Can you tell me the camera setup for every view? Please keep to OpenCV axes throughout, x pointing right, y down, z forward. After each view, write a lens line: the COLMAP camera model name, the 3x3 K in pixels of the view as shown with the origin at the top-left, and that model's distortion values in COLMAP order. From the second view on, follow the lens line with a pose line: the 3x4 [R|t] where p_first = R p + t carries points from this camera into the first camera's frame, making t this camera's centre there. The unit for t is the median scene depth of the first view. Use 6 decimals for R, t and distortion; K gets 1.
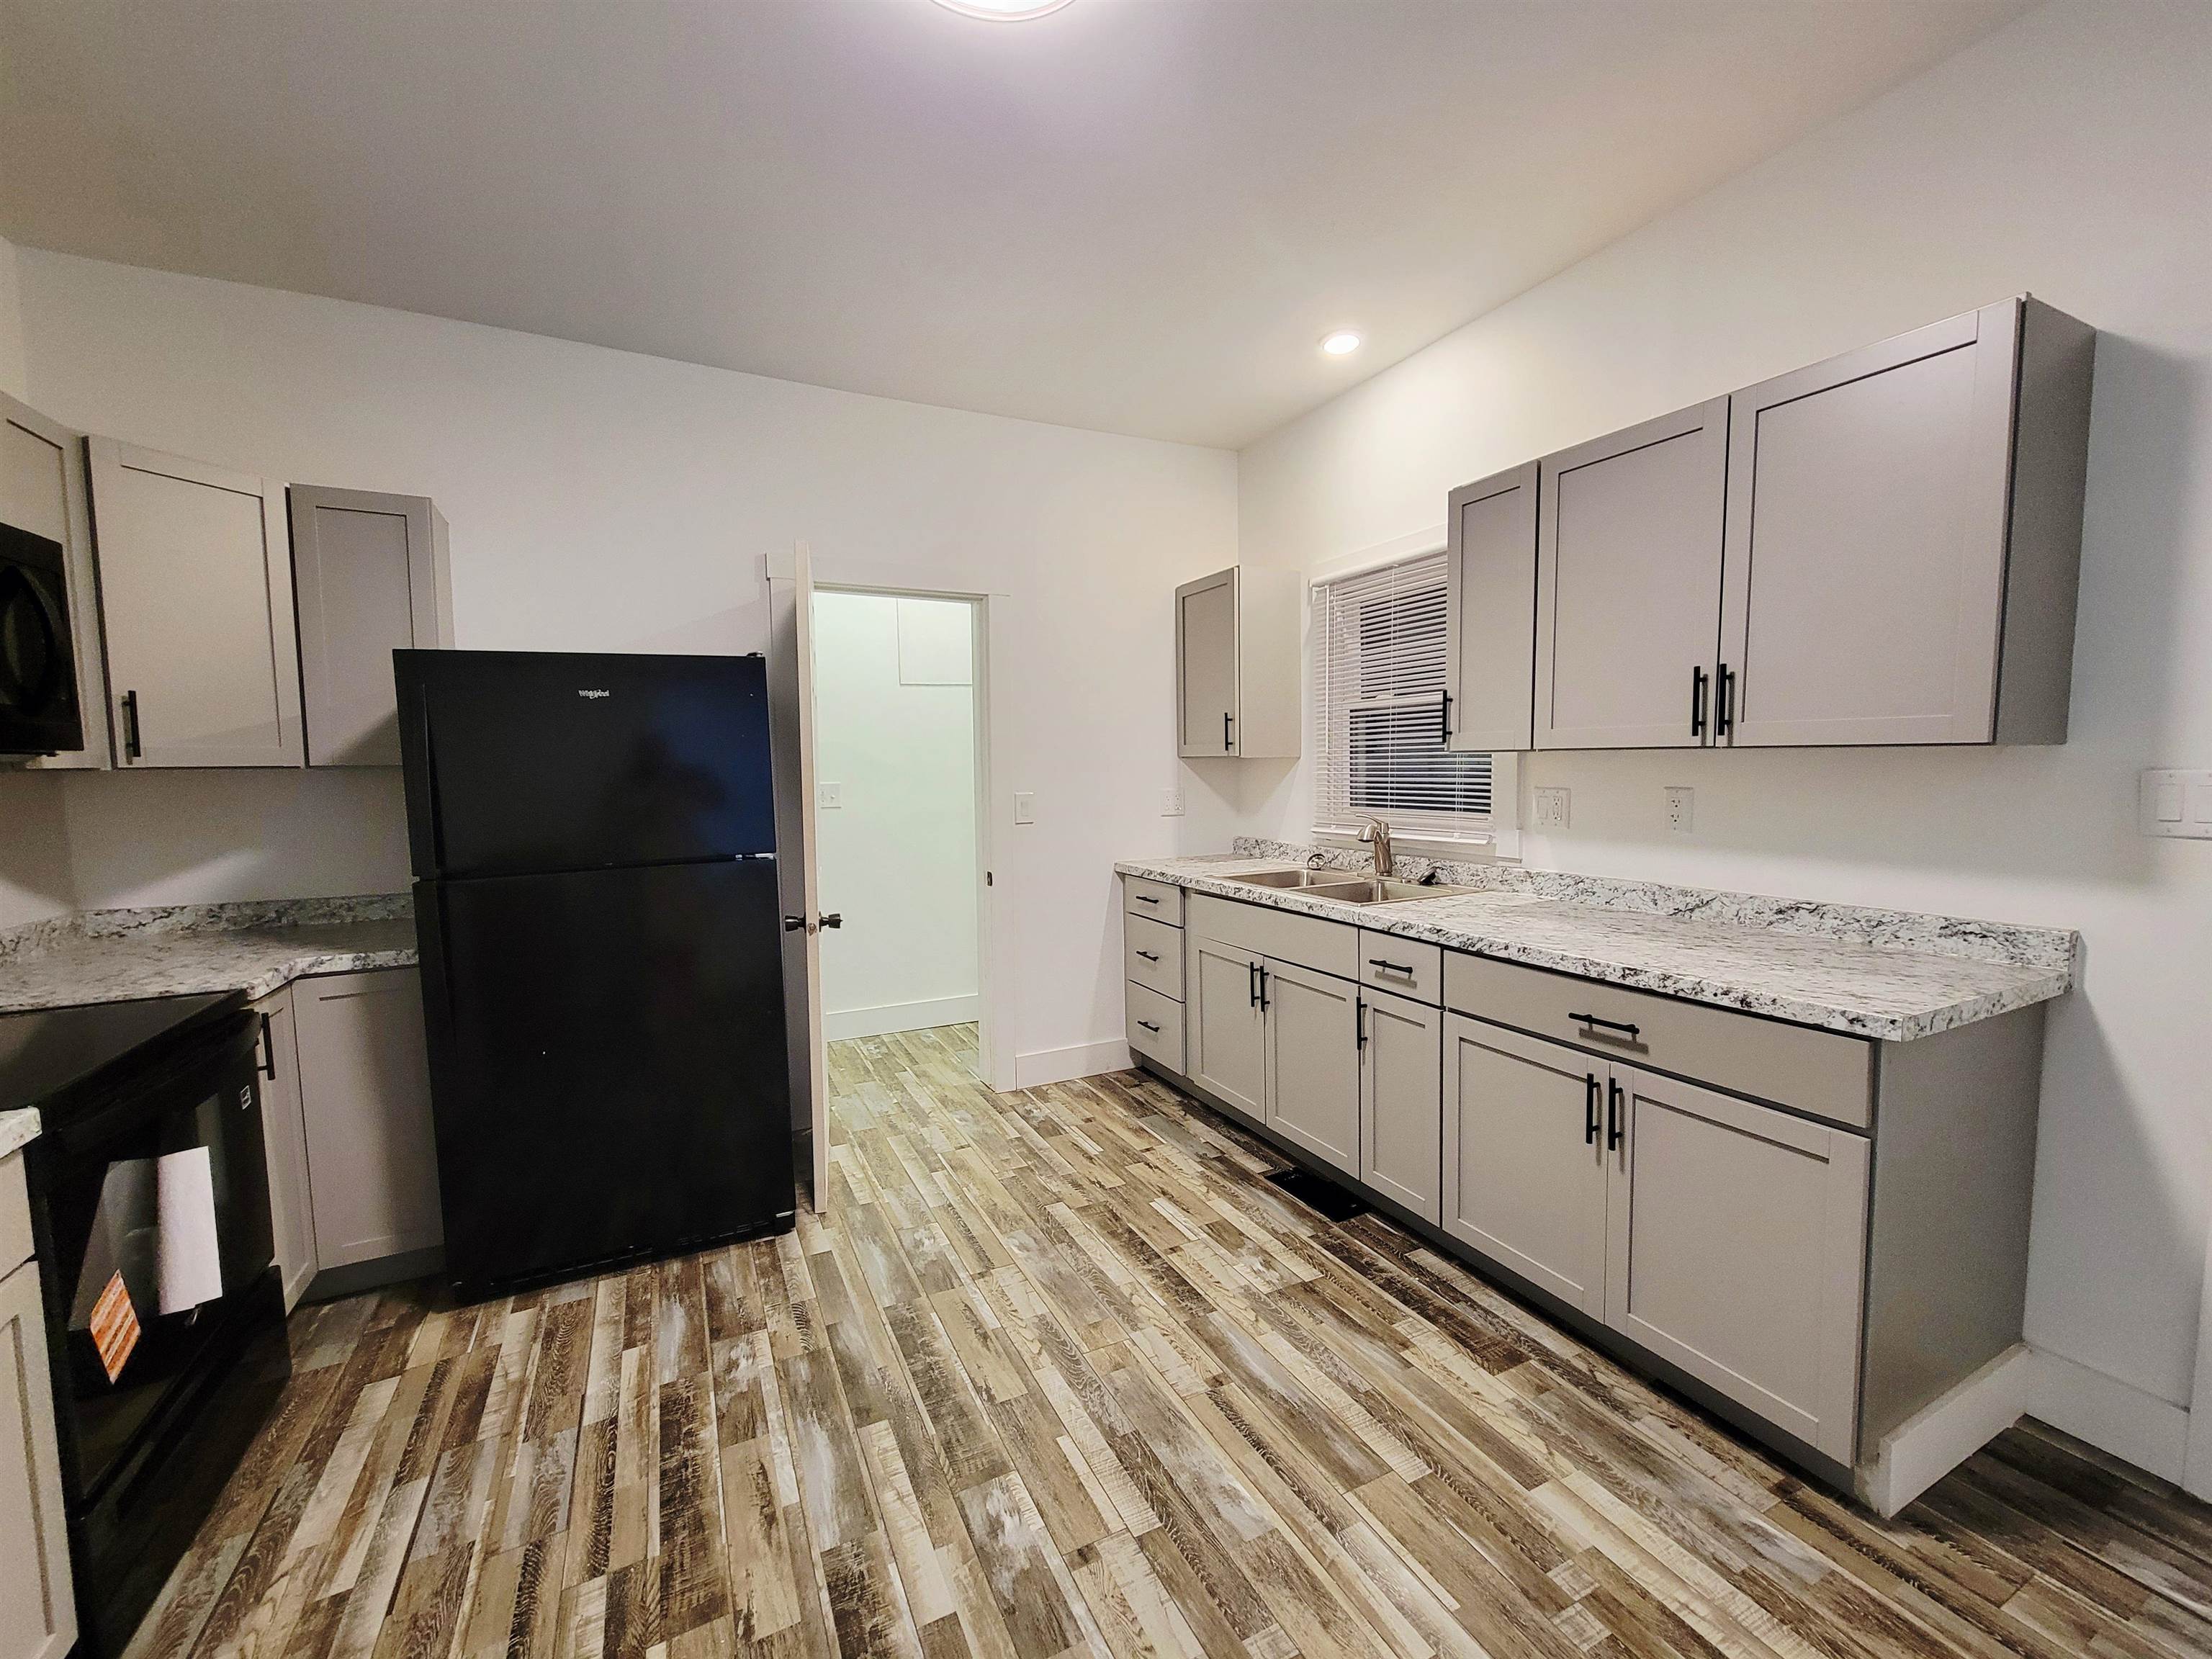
lens RADIAL K [[895.4, 0, 1106.0], [0, 895.4, 829.5], [0, 0, 1]] dist [0.007999, -0.005489]
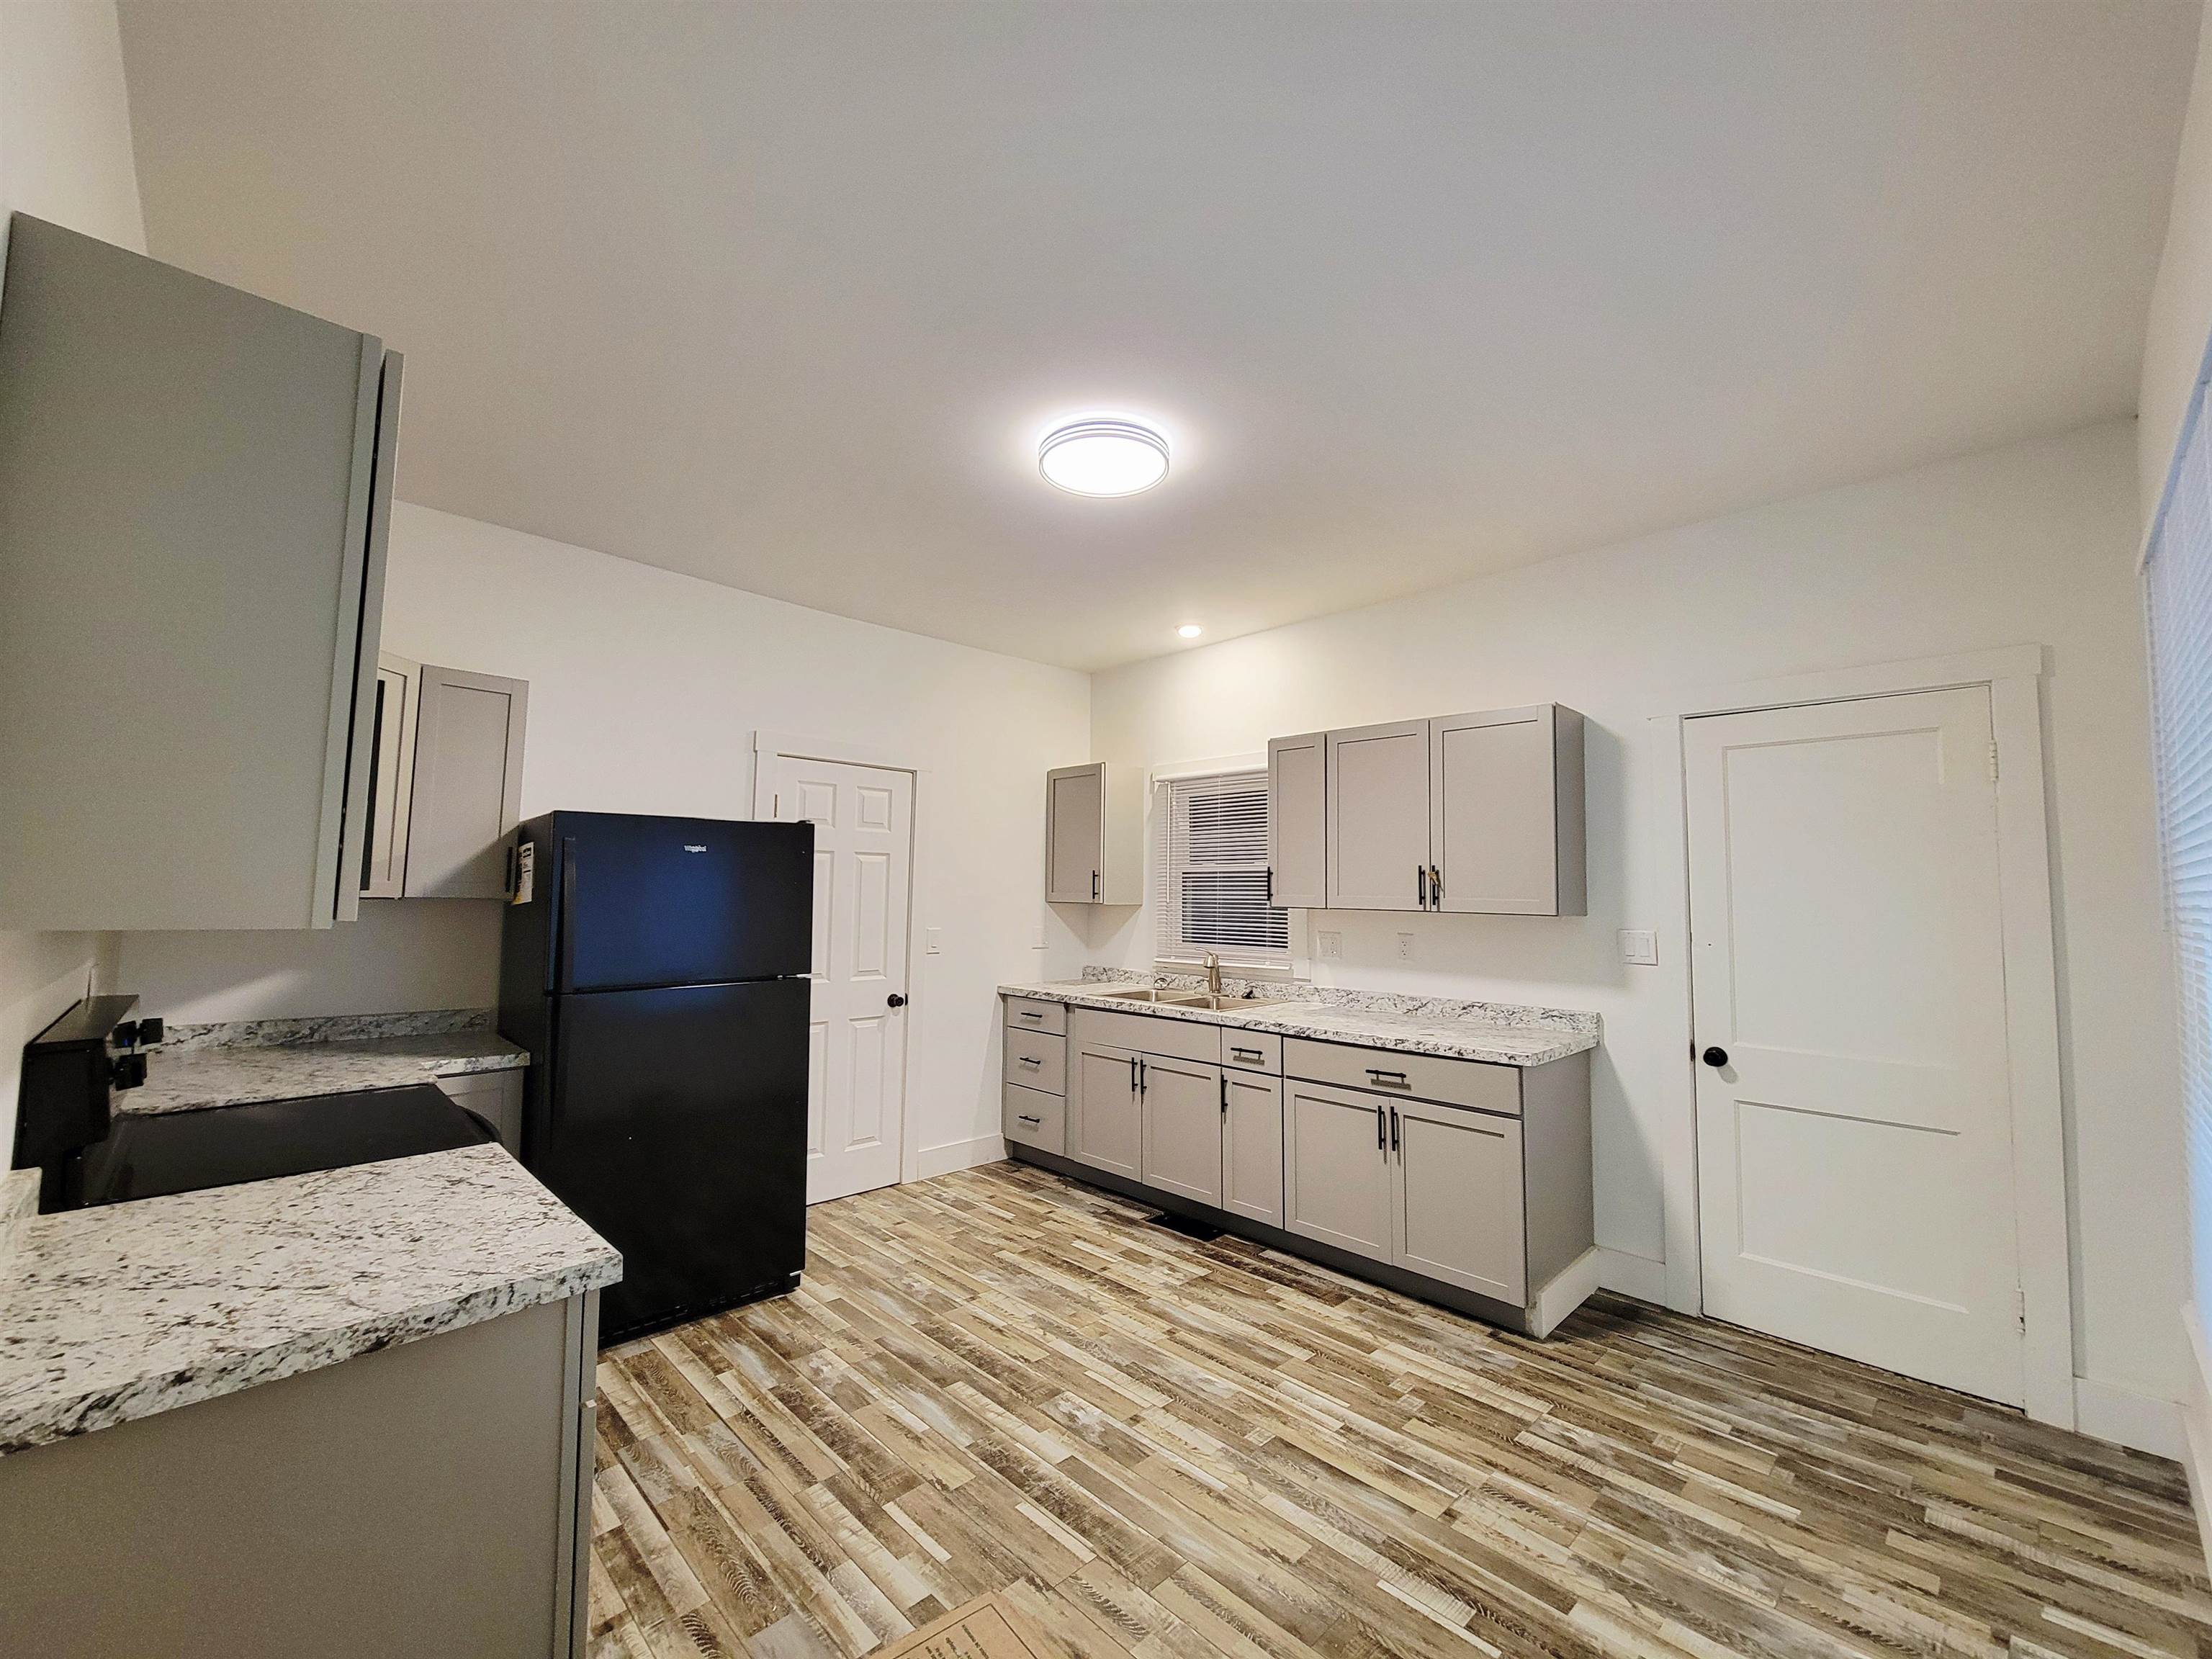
lens RADIAL K [[888.7, 0, 1103.3], [0, 888.7, 829.1], [0, 0, 1]] dist [-0.001673, -0.000571]
pose [[0.952295, 0.050266, 0.301010, -0.423491], [-0.004782, 0.988679, -0.149972, 0.011395], [-0.305141, 0.141378, 0.941755, -0.424425]]
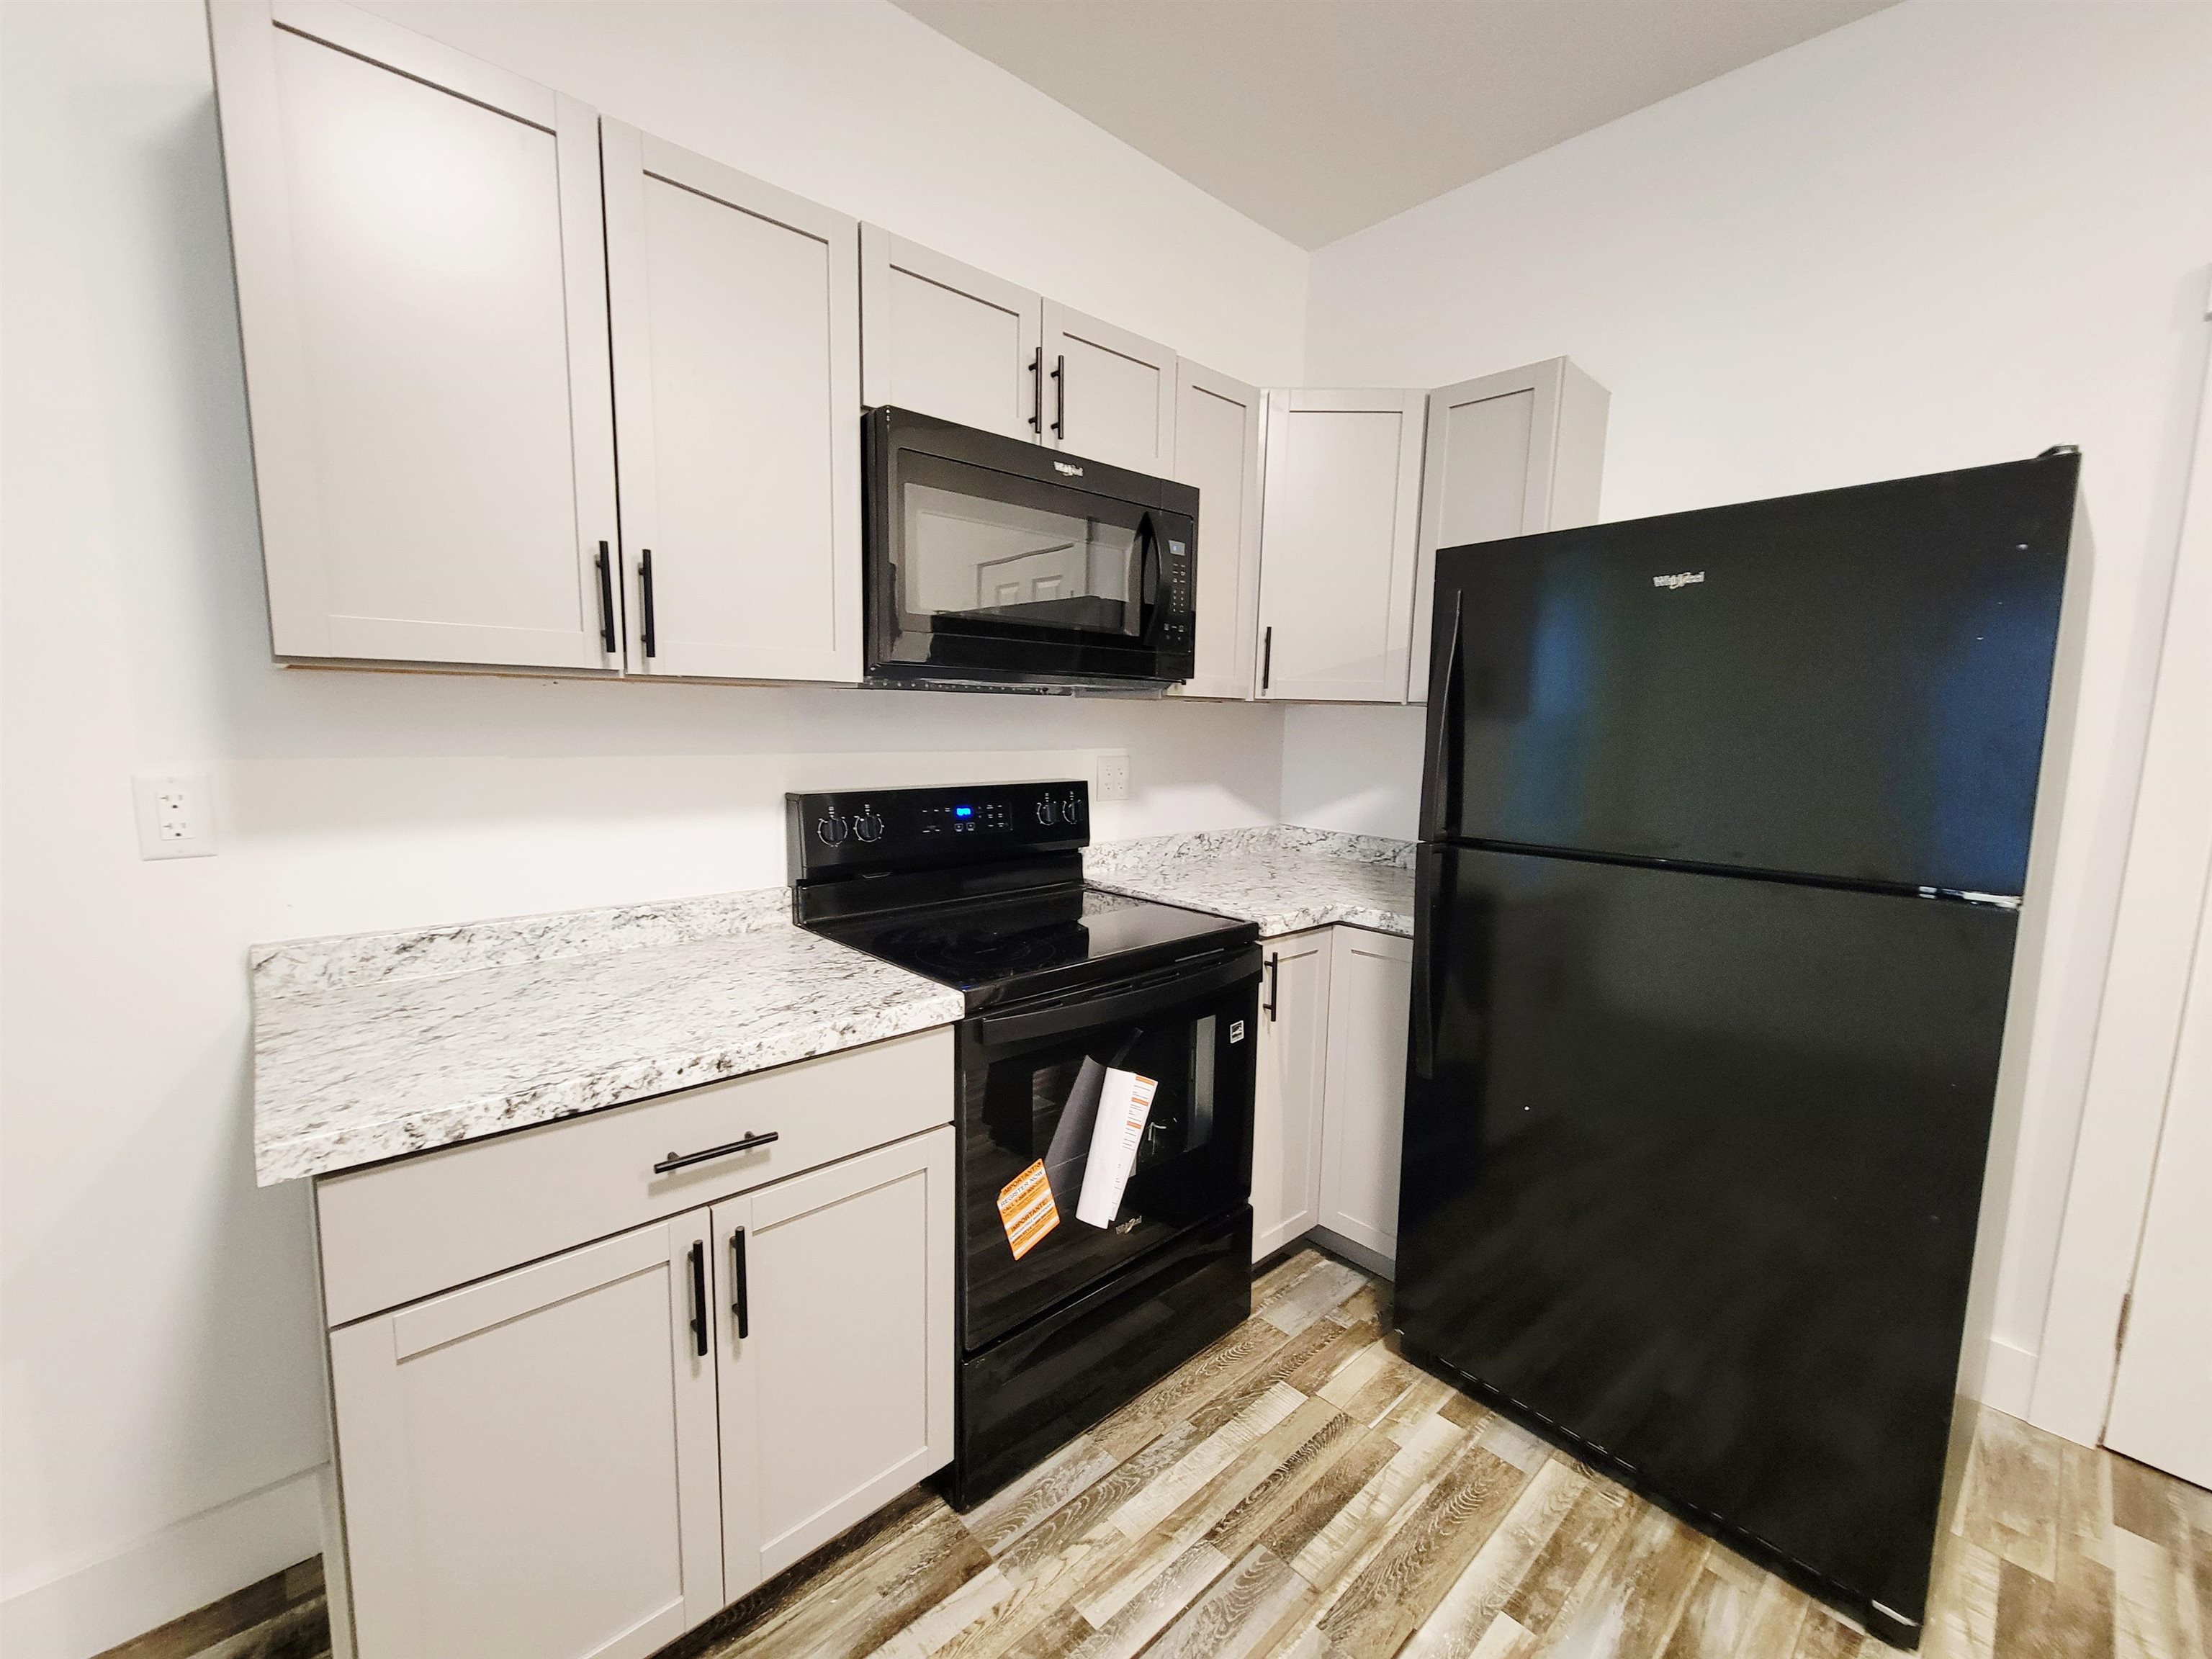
lens RADIAL K [[900.5, 0, 1101.6], [0, 900.5, 832.2], [0, 0, 1]] dist [0.001582, -0.001090]
pose [[0.278349, 0.138604, -0.950426, -0.080216], [-0.098588, 0.988429, 0.115273, -0.015362], [0.955407, 0.061614, 0.288793, 0.493112]]
